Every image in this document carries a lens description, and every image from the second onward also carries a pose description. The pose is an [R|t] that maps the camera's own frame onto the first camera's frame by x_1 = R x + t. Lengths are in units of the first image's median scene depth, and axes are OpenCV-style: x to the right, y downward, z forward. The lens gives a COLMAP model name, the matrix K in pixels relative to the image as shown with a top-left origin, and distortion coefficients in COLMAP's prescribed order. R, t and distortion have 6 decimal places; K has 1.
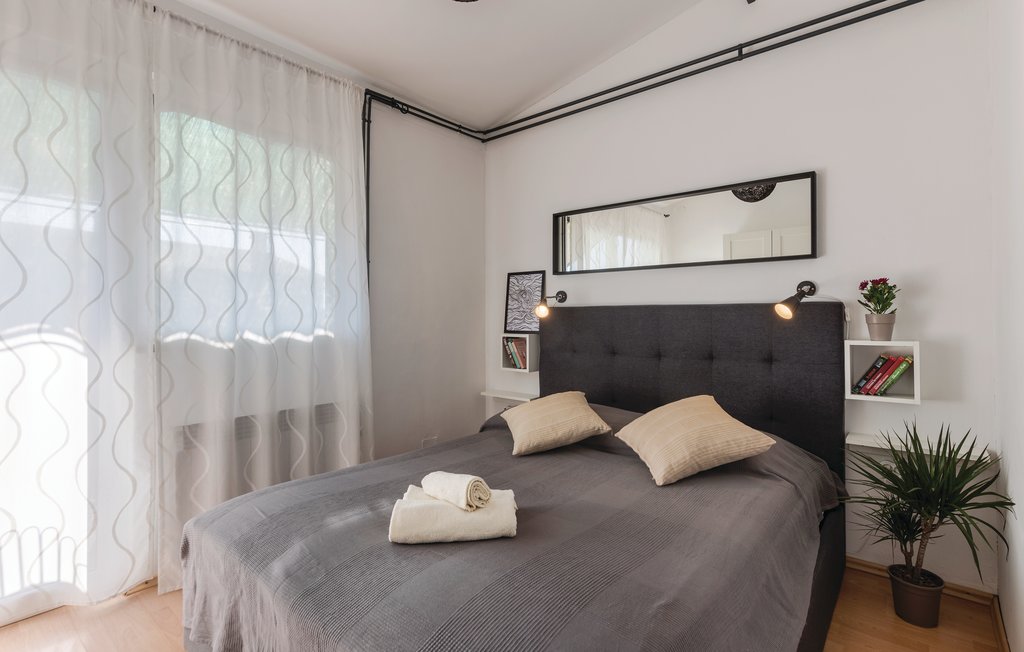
lens RADIAL K [[480.8, 0, 511.8], [0, 480.8, 315.5], [0, 0, 1]] dist [0.001103, 0.000263]
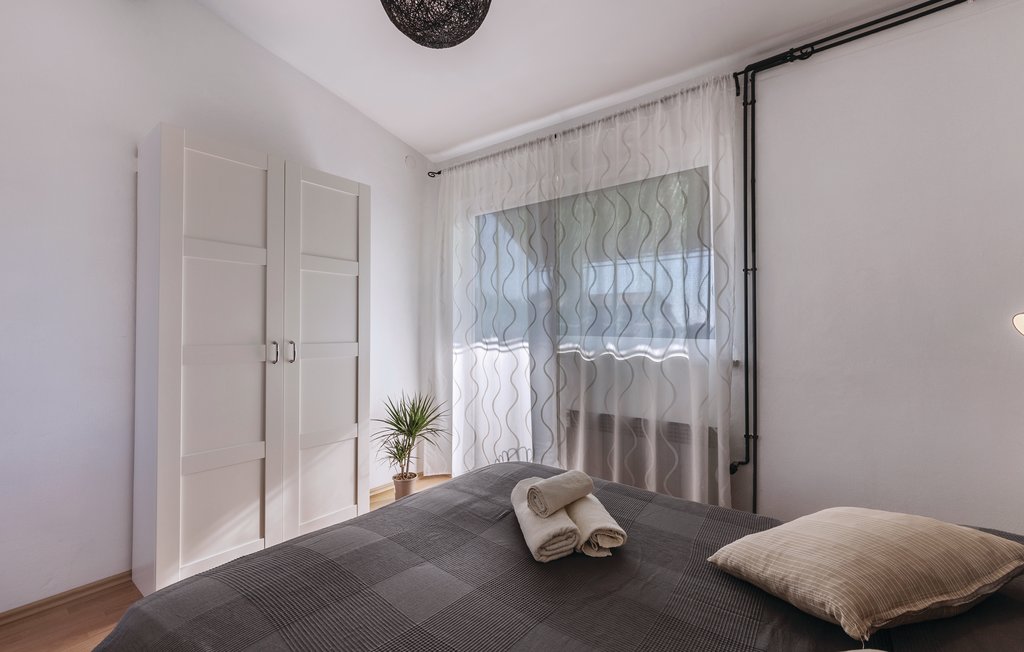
lens RADIAL K [[426.1, 0, 512.0], [0, 426.1, 326.0], [0, 0, 1]] dist [-0.000678, -0.000045]
pose [[0.033196, -0.015113, -0.999335, 0.526845], [-0.004347, 0.999874, -0.015266, -0.001001], [0.999439, 0.004851, 0.033126, 0.694755]]
